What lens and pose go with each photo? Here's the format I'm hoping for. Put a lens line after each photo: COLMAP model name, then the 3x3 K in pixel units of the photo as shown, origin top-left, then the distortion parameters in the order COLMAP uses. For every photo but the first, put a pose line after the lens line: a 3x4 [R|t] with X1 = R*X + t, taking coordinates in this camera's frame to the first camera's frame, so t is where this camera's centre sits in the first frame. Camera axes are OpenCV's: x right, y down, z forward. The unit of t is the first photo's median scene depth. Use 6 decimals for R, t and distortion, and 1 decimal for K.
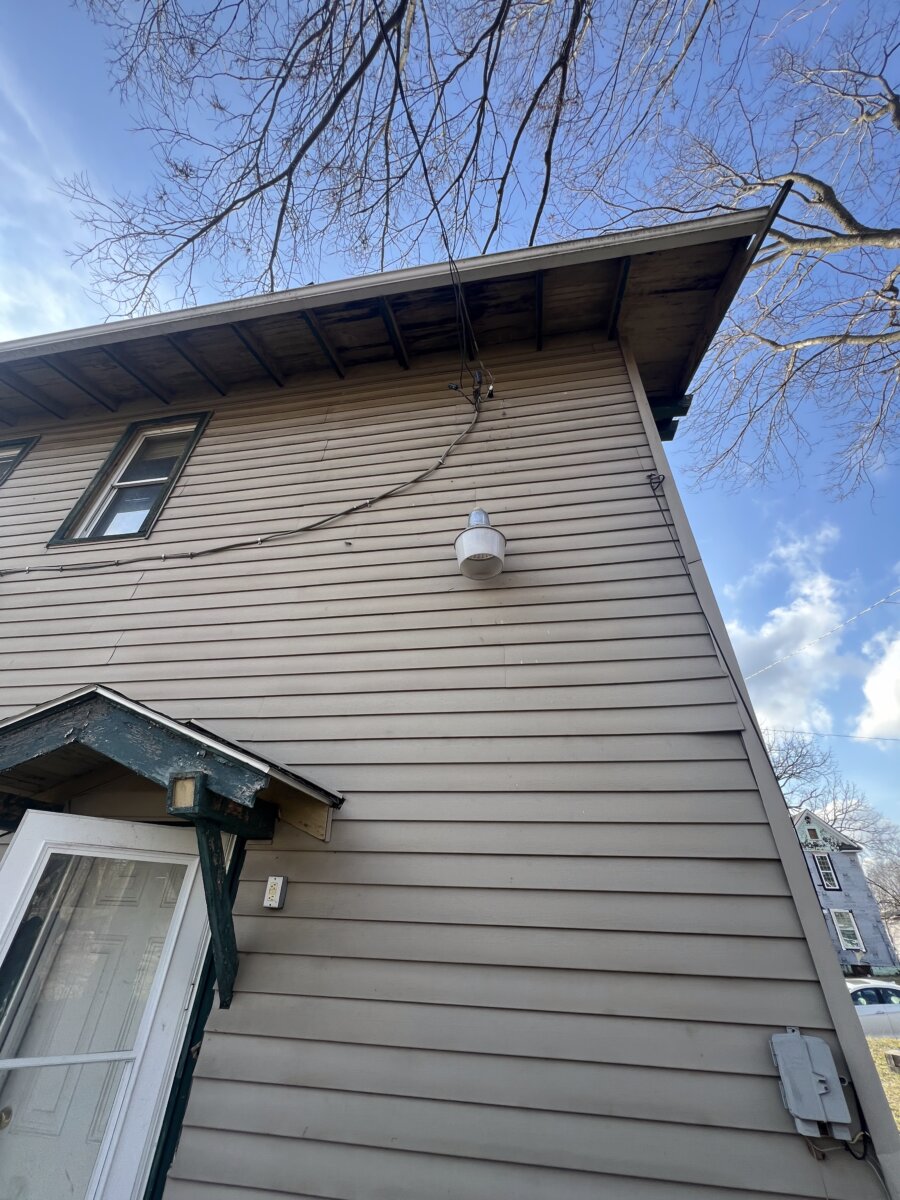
lens RADIAL K [[481.2, 0, 449.8], [0, 481.2, 602.8], [0, 0, 1]] dist [-0.001127, 0.000135]
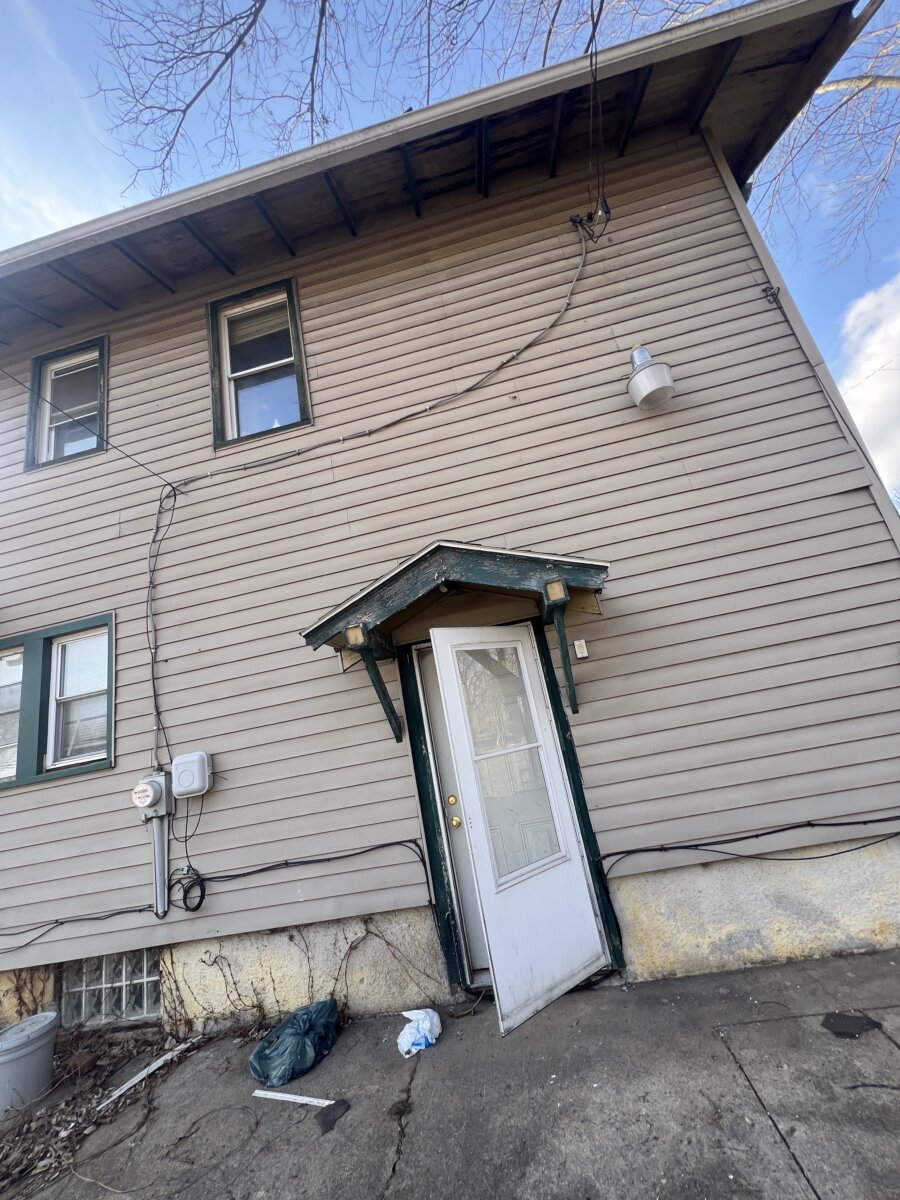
lens RADIAL K [[481.2, 0, 449.8], [0, 481.2, 602.8], [0, 0, 1]] dist [-0.001127, 0.000135]
pose [[0.976741, -0.203913, 0.066312, -0.467828], [0.172348, 0.930580, 0.322981, -0.055244], [-0.127569, -0.304040, 0.944079, -0.190686]]
